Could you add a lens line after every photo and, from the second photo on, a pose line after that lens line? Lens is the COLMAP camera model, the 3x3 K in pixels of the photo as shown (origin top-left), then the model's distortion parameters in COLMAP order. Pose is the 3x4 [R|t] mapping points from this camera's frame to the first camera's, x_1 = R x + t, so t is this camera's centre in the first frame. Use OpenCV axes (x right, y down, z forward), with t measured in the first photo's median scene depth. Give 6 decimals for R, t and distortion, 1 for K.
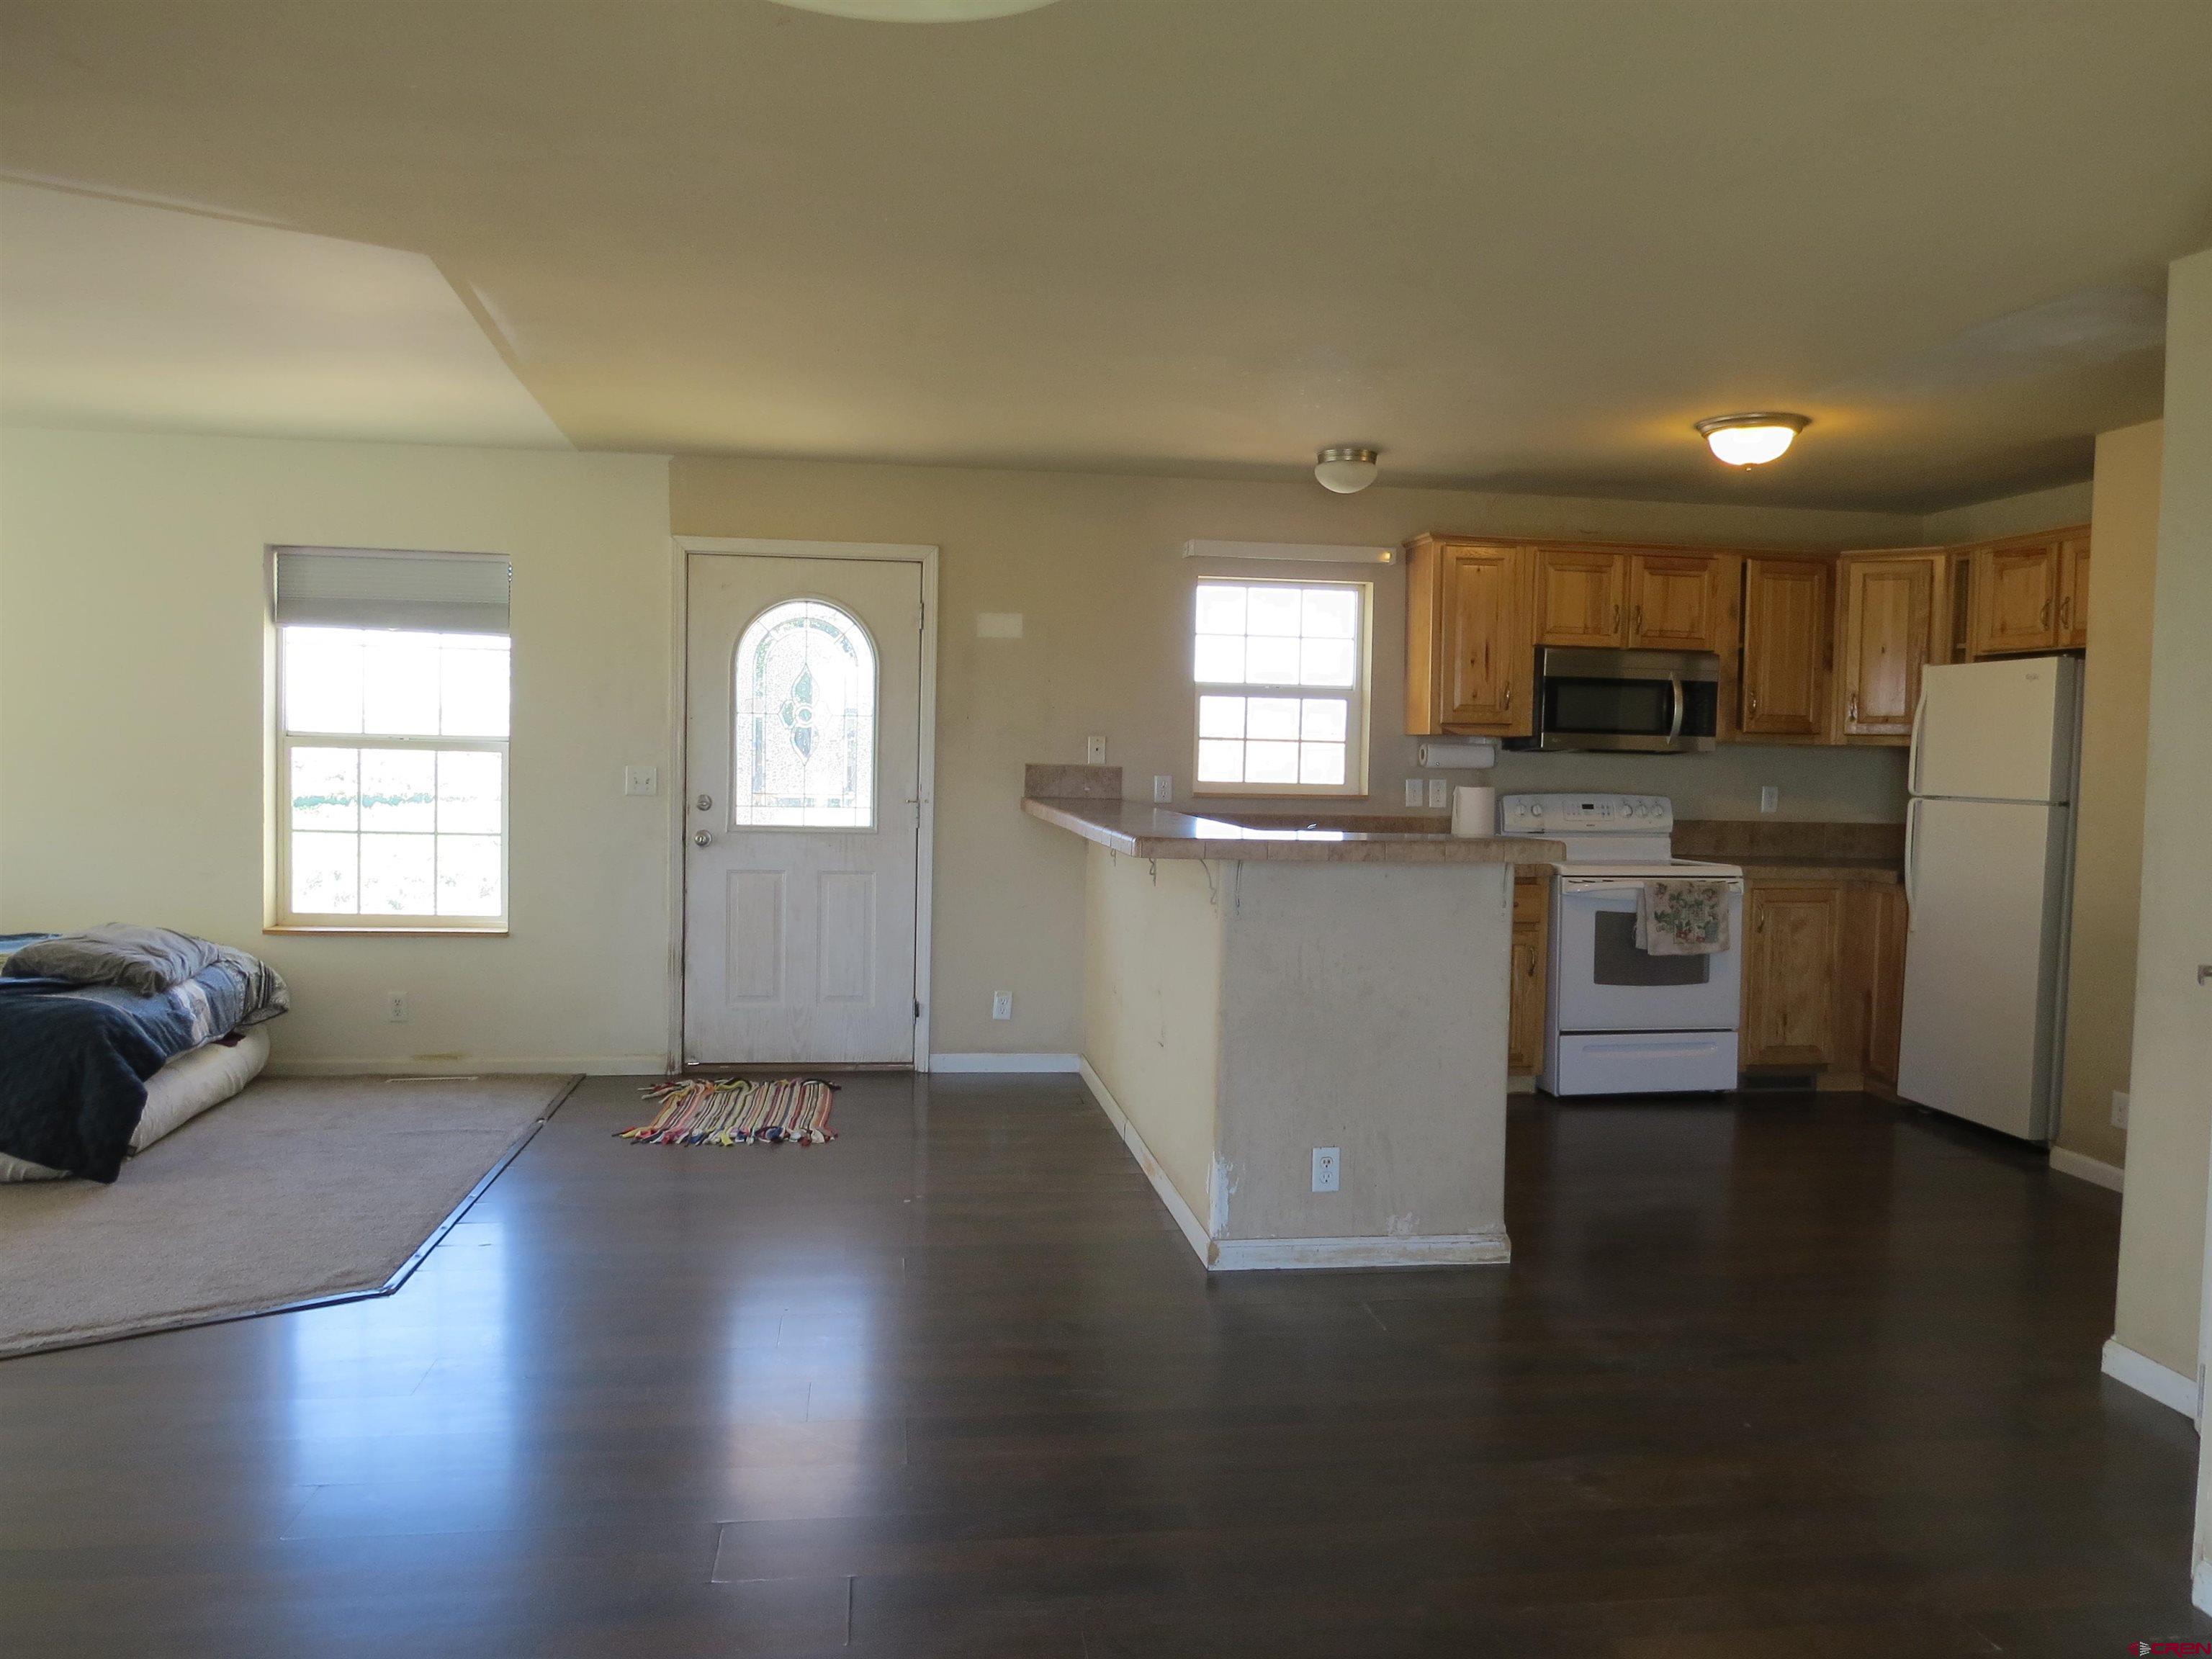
lens RADIAL K [[1564.9, 0, 1100.1], [0, 1564.9, 833.1], [0, 0, 1]] dist [-0.033670, 0.015441]
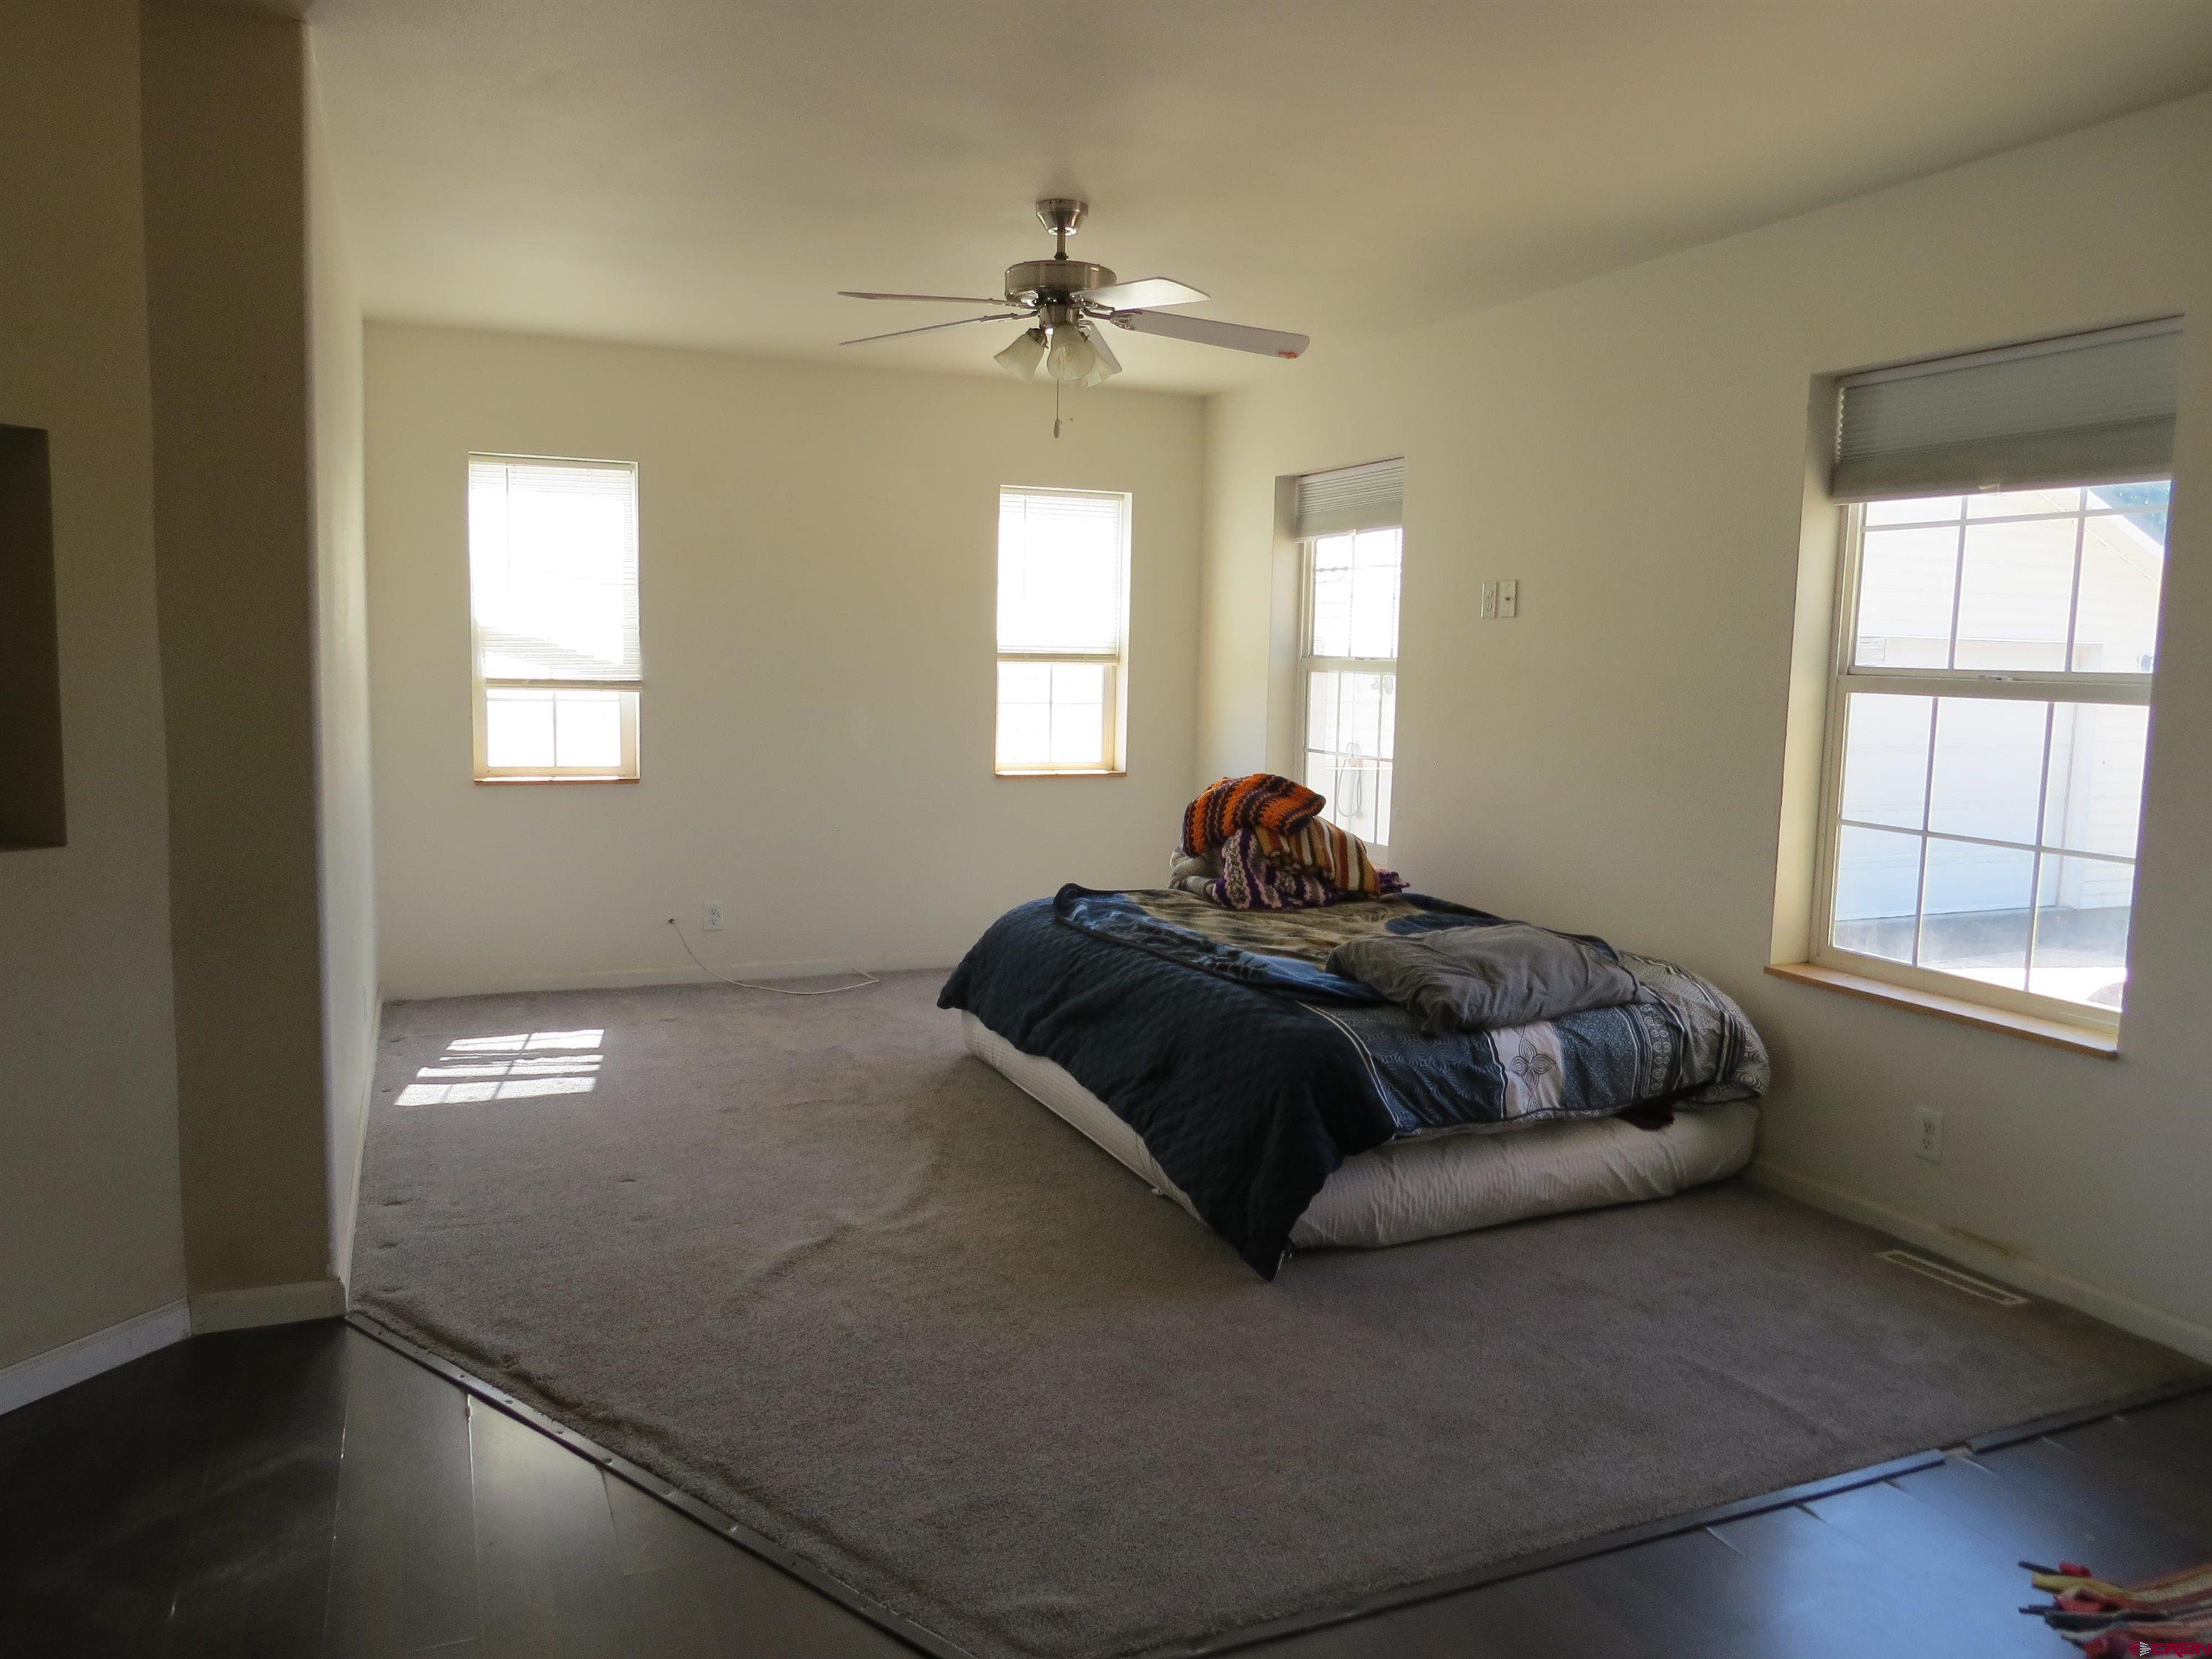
lens RADIAL K [[1564.9, 0, 1095.6], [0, 1564.9, 833.5], [0, 0, 1]] dist [-0.033670, 0.015441]
pose [[0.259888, 0.091825, -0.961263, 0.019700], [-0.067841, 0.994745, 0.076682, -0.025251], [0.963253, 0.045284, 0.264752, 0.531892]]
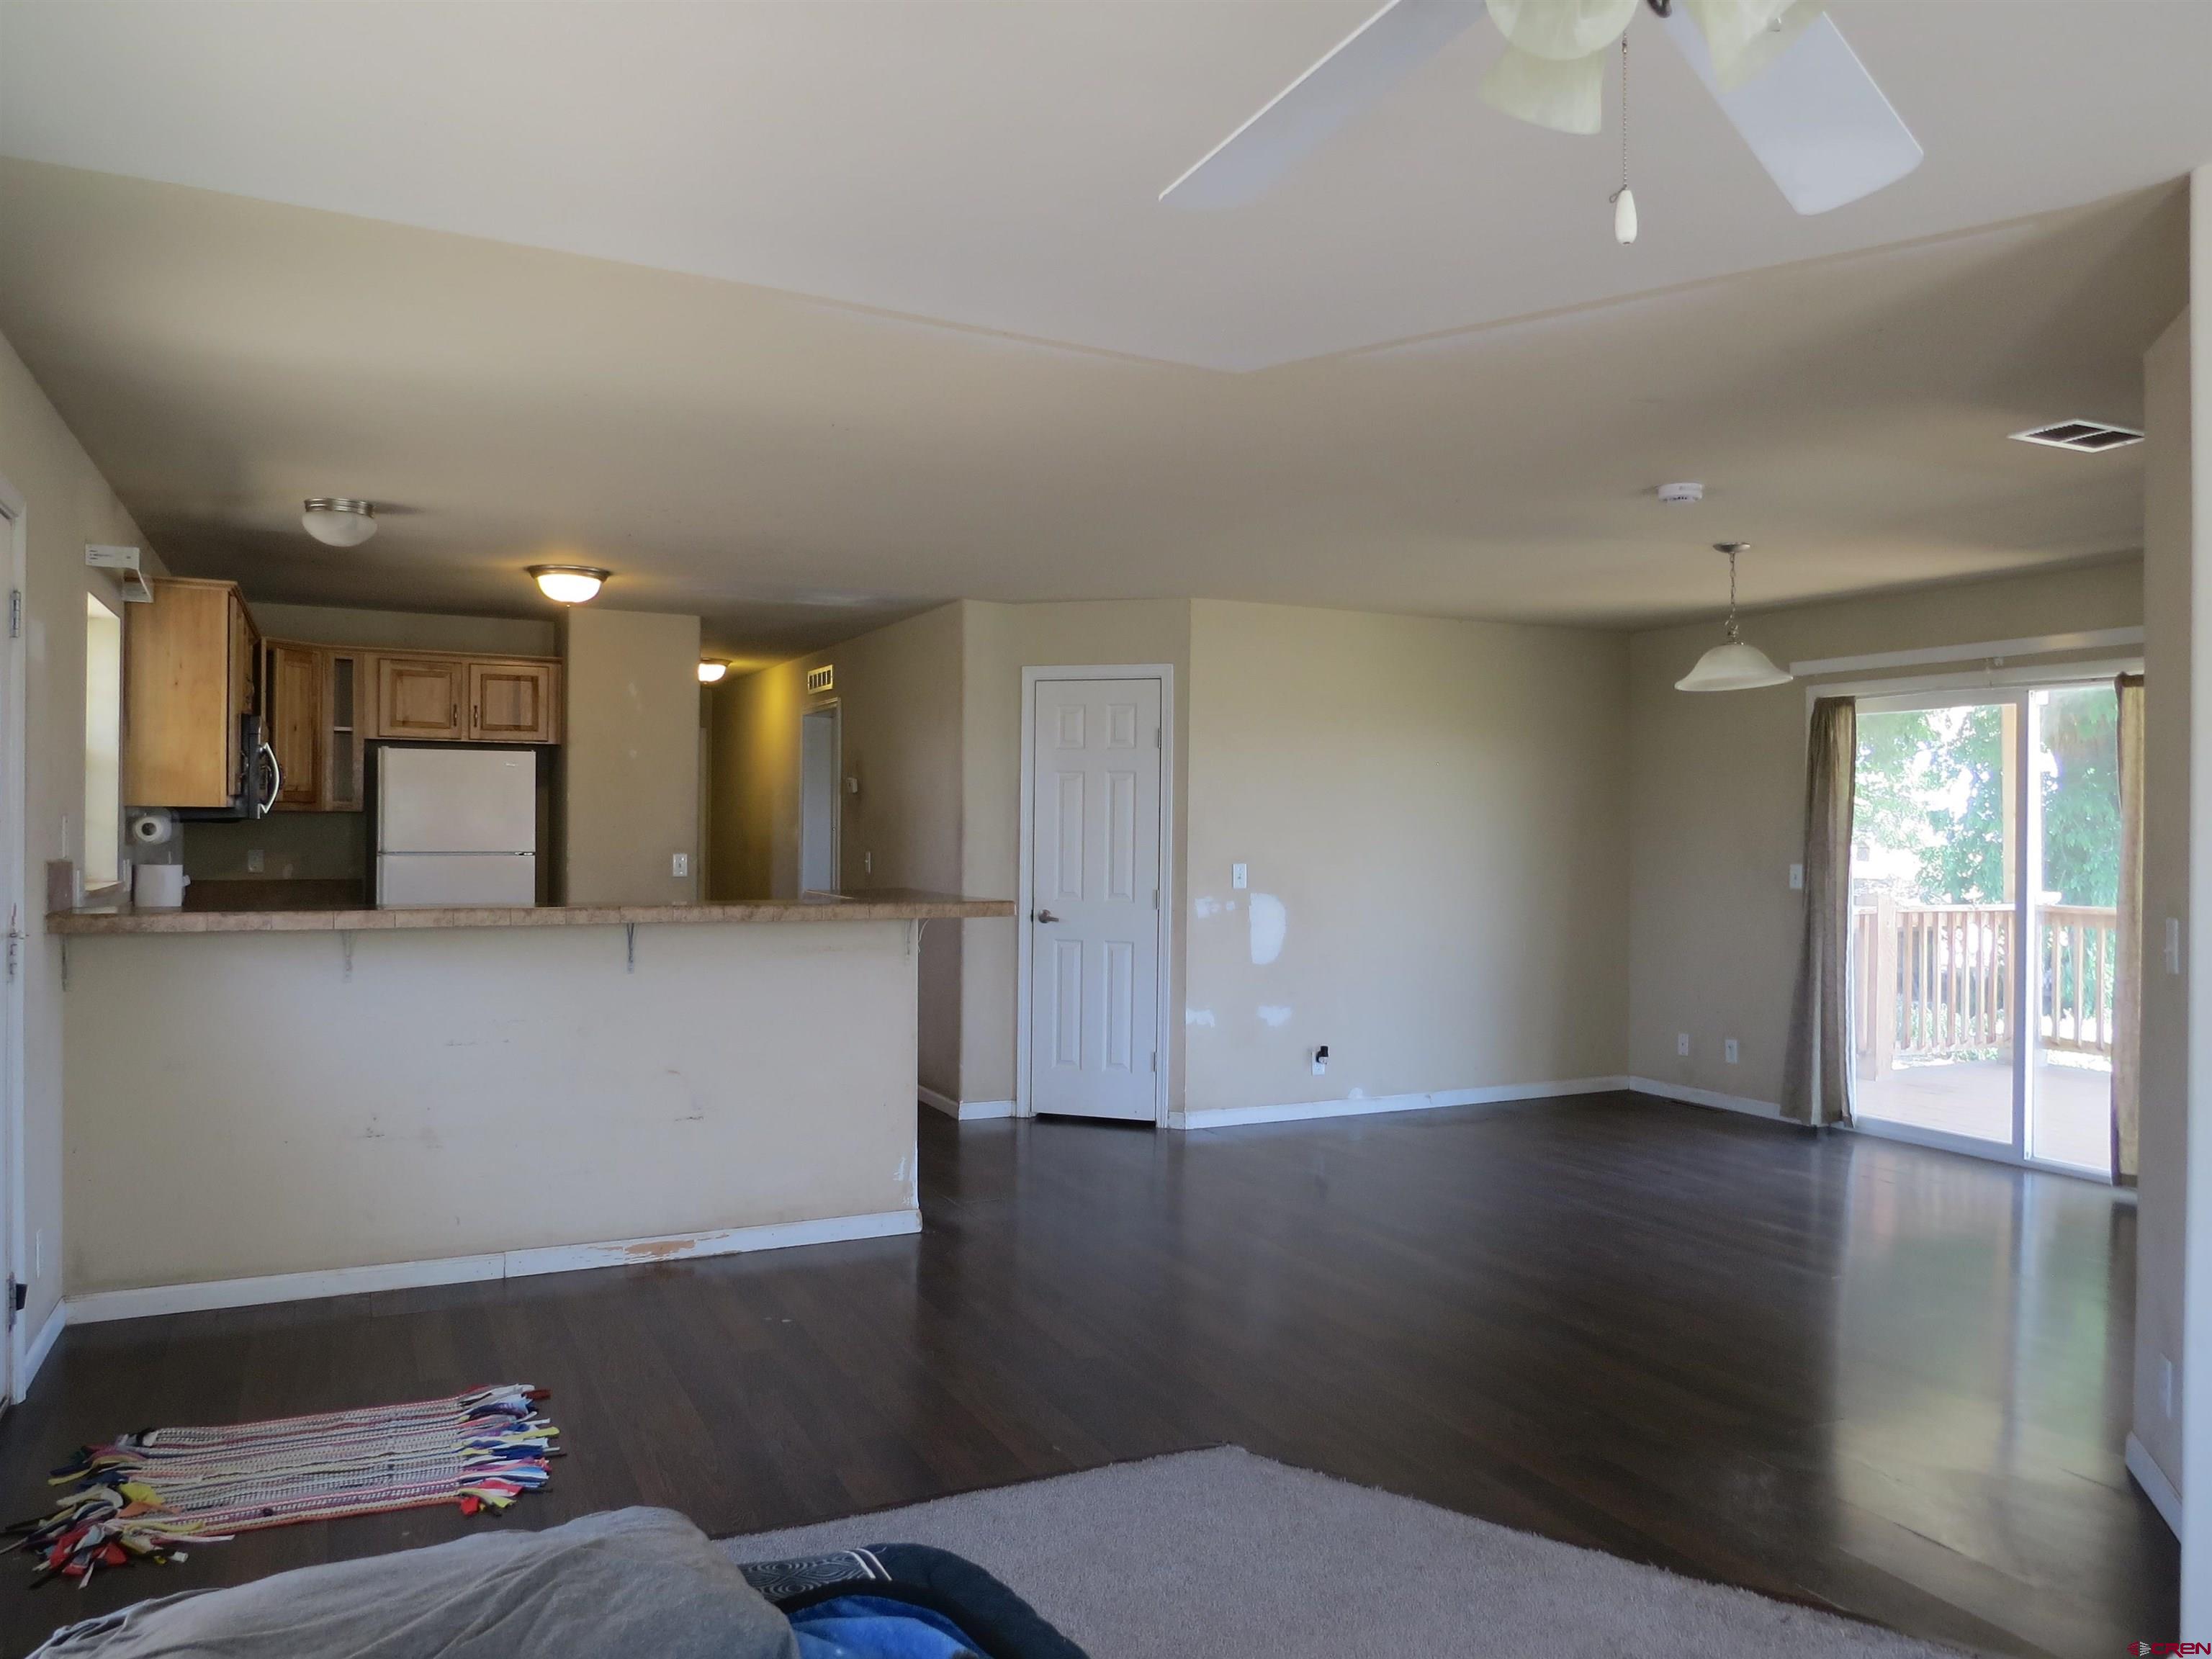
lens RADIAL K [[1564.9, 0, 1097.2], [0, 1564.9, 826.7], [0, 0, 1]] dist [-0.033670, 0.015441]
pose [[-0.304797, -0.025979, 0.952063, -0.802450], [0.037004, 0.998550, 0.039094, -0.070053], [-0.951698, 0.047145, -0.303394, 0.817624]]
